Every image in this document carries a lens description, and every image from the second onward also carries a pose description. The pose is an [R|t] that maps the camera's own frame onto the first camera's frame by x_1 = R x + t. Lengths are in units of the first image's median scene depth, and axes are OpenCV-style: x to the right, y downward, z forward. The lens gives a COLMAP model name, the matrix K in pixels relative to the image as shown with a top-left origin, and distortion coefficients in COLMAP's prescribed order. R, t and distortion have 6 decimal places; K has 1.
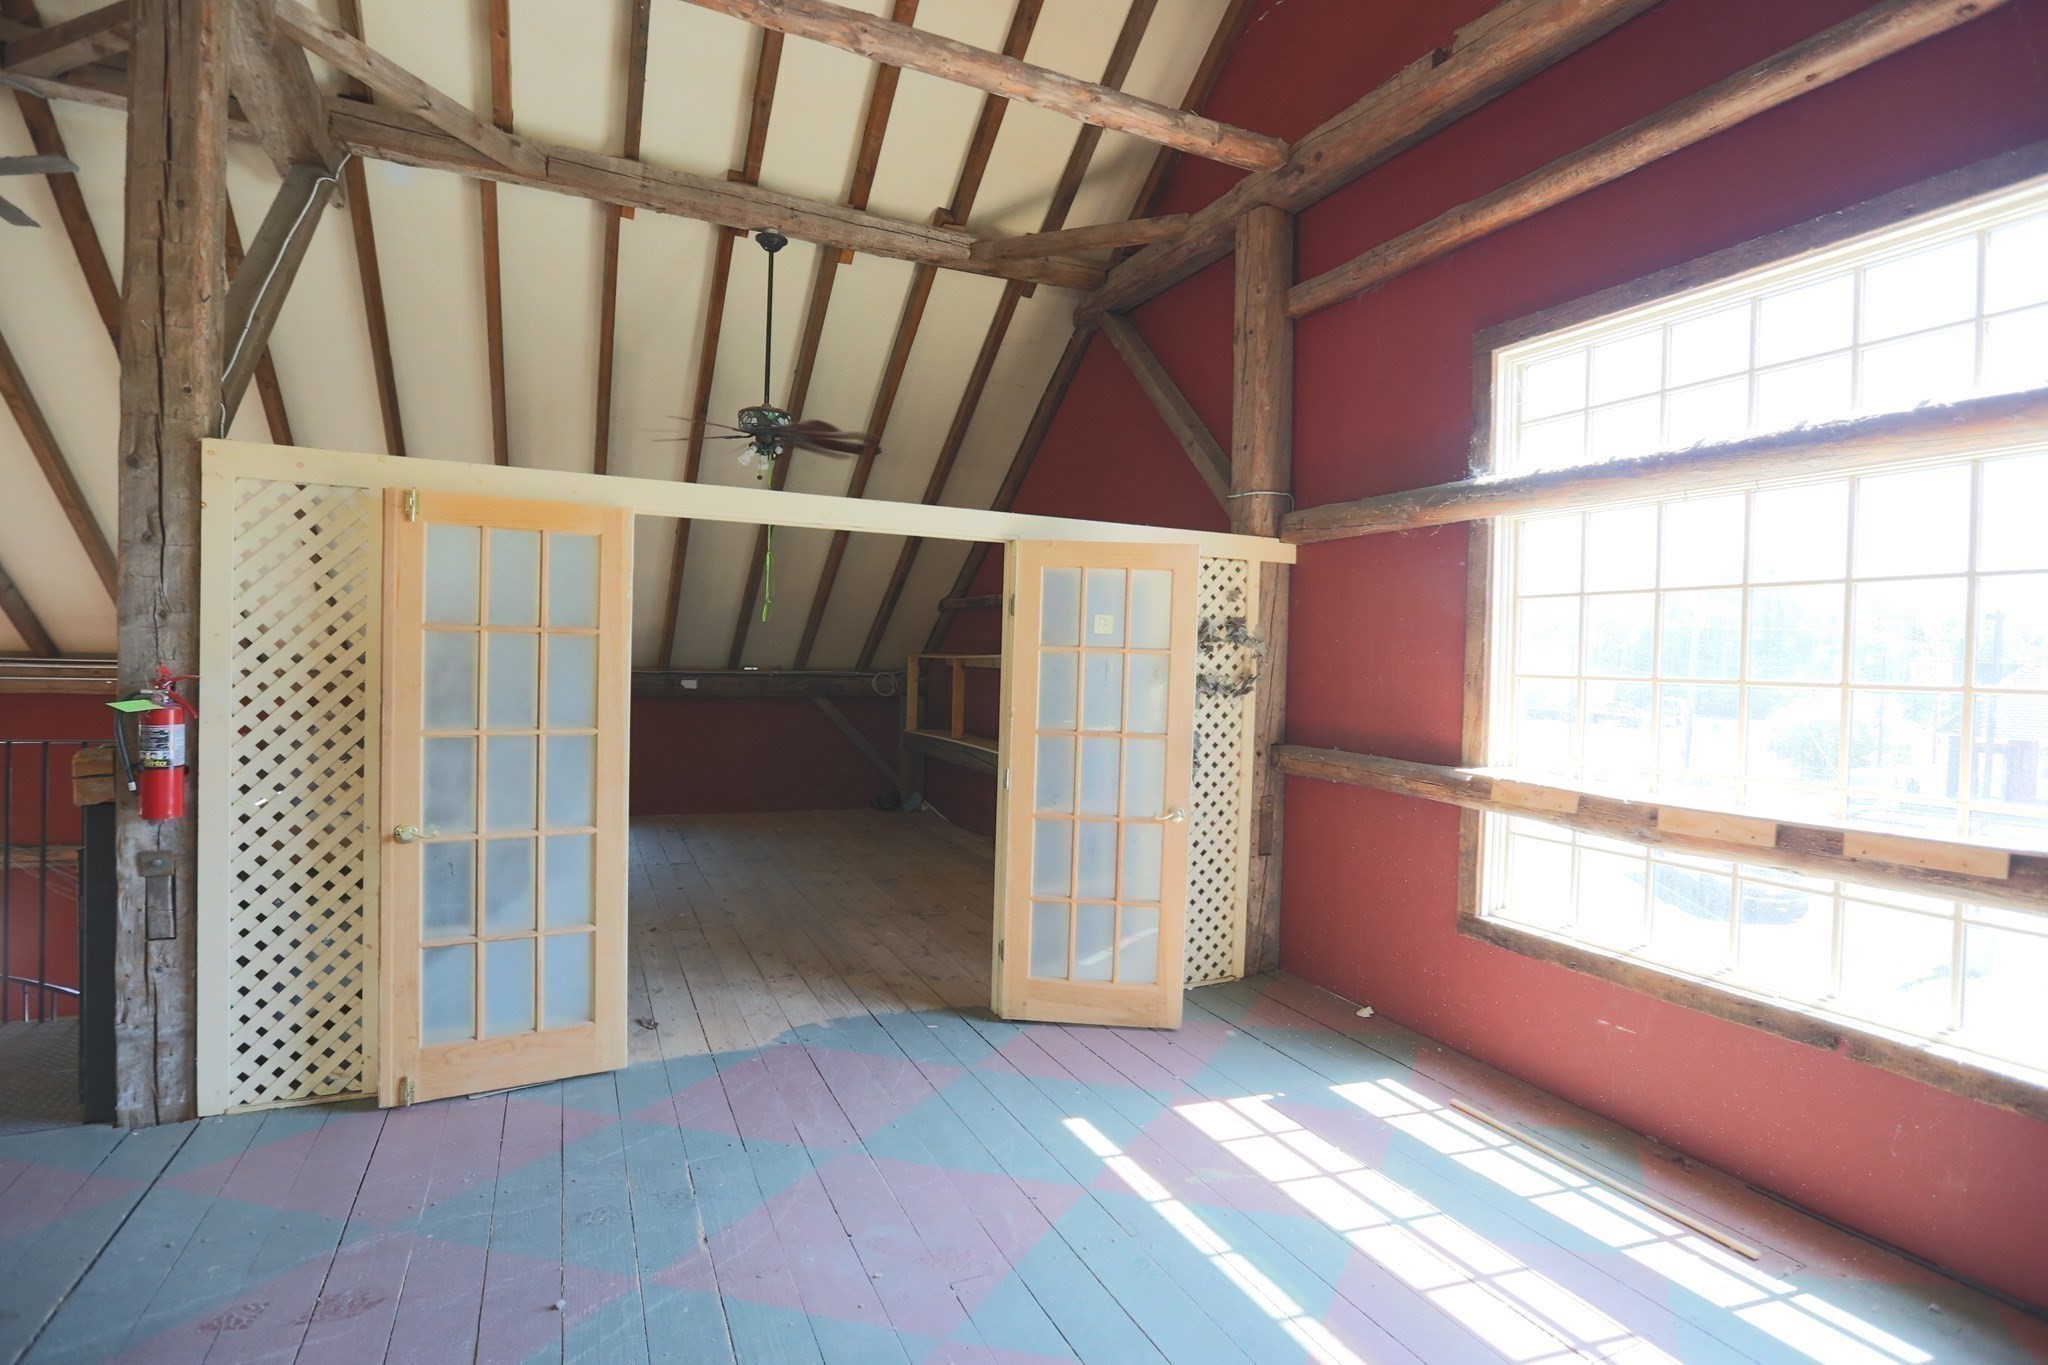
lens RADIAL K [[983.0, 0, 1025.6], [0, 983.0, 683.3], [0, 0, 1]] dist [-0.025855, 0.005233]
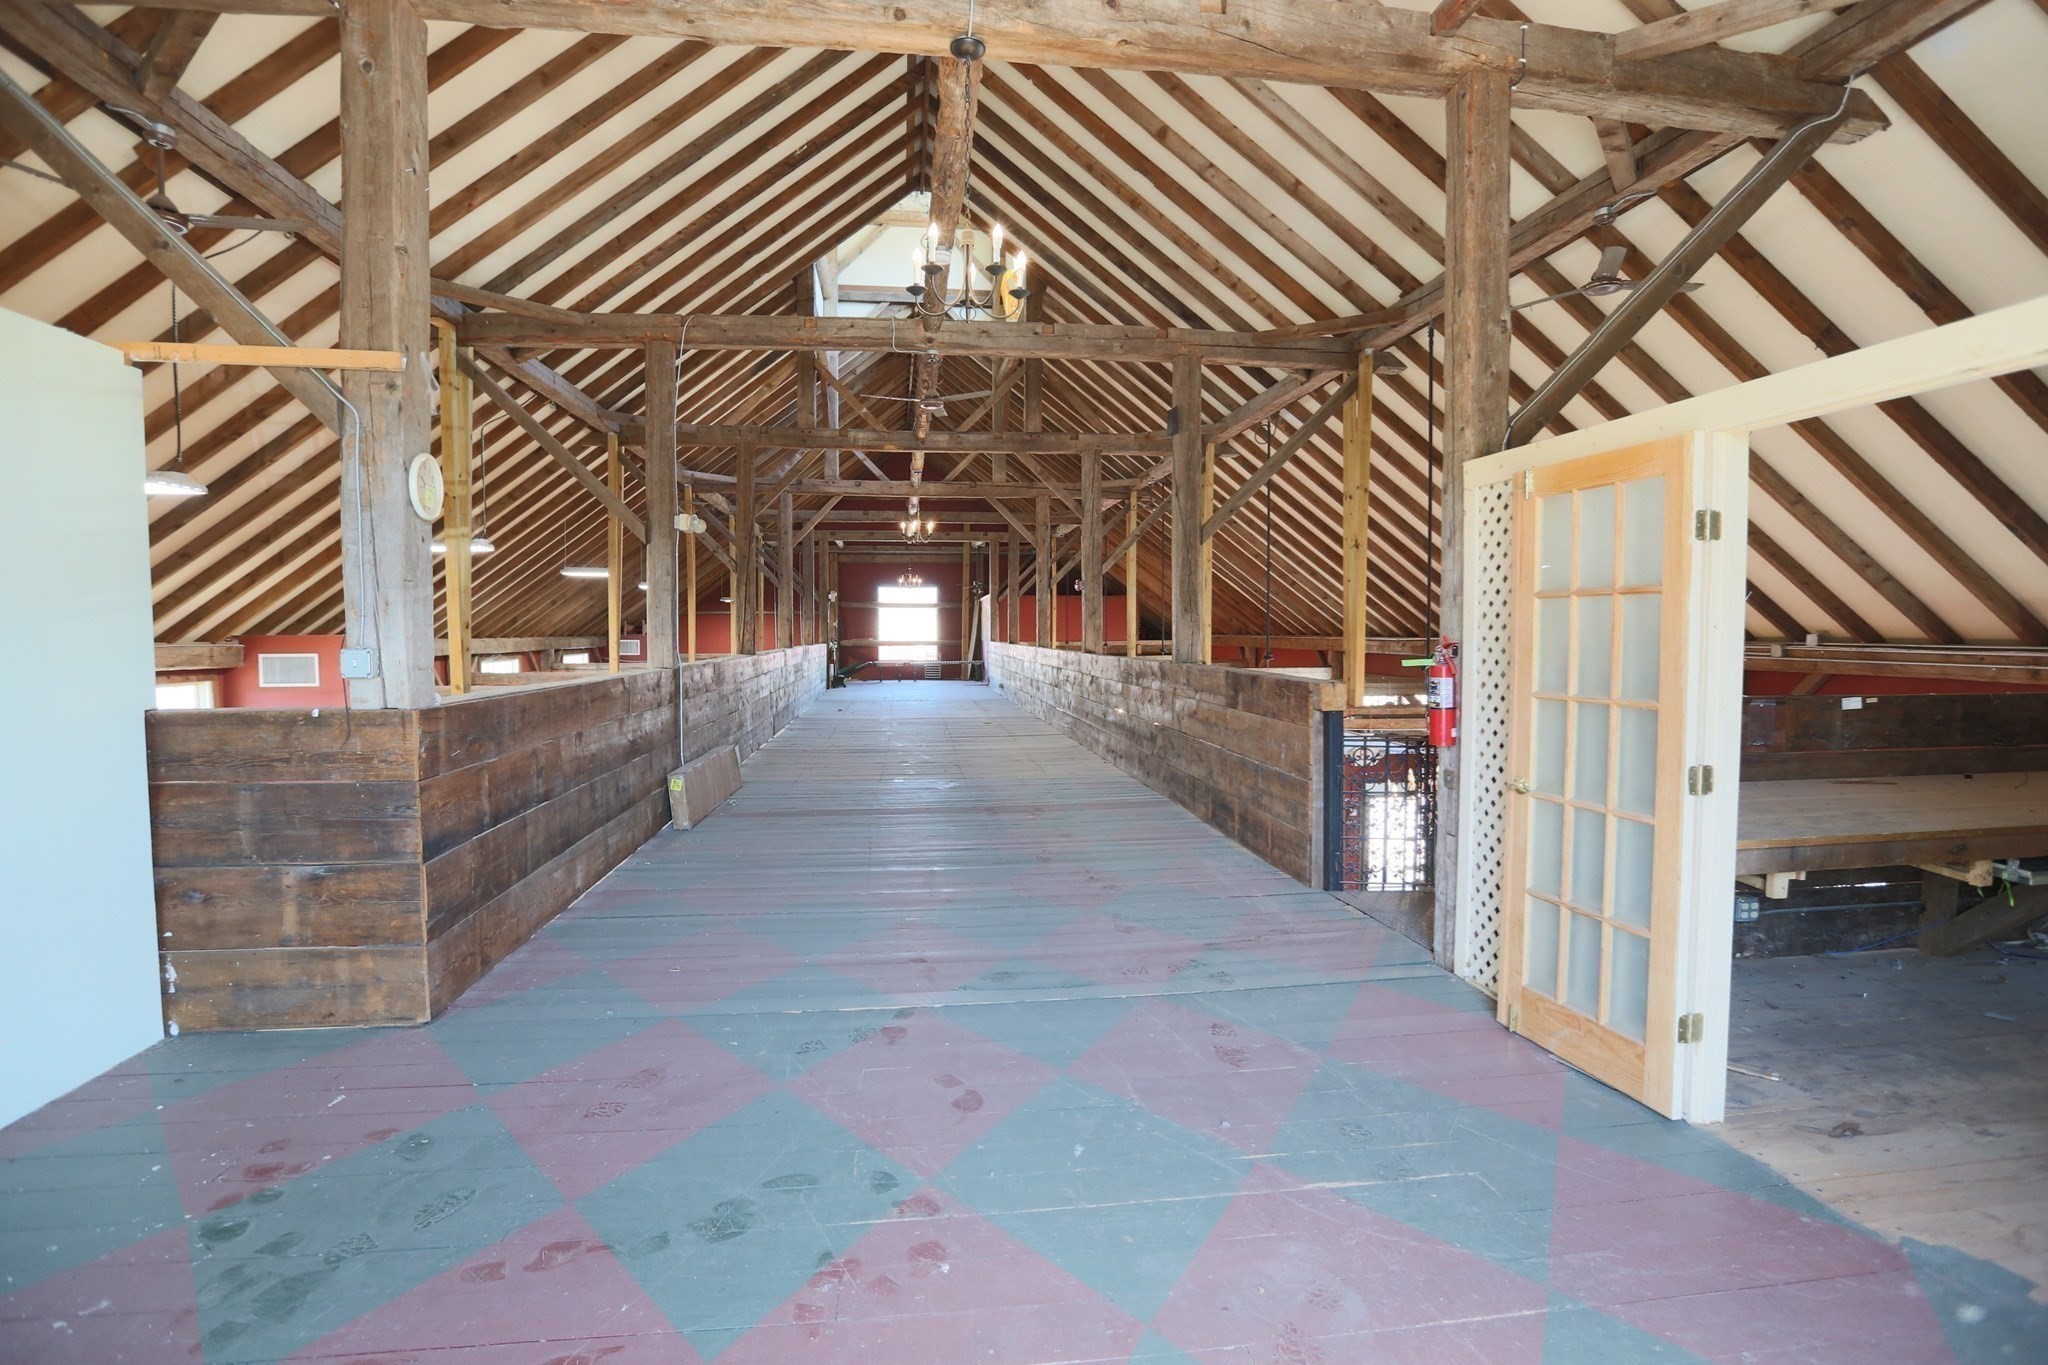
lens RADIAL K [[983.0, 0, 1037.8], [0, 983.0, 676.3], [0, 0, 1]] dist [-0.025855, 0.005233]
pose [[-0.288591, 0.020189, -0.957239, 0.576053], [-0.031865, 0.999021, 0.030677, 0.015406], [0.956922, 0.039356, -0.287666, 0.793505]]
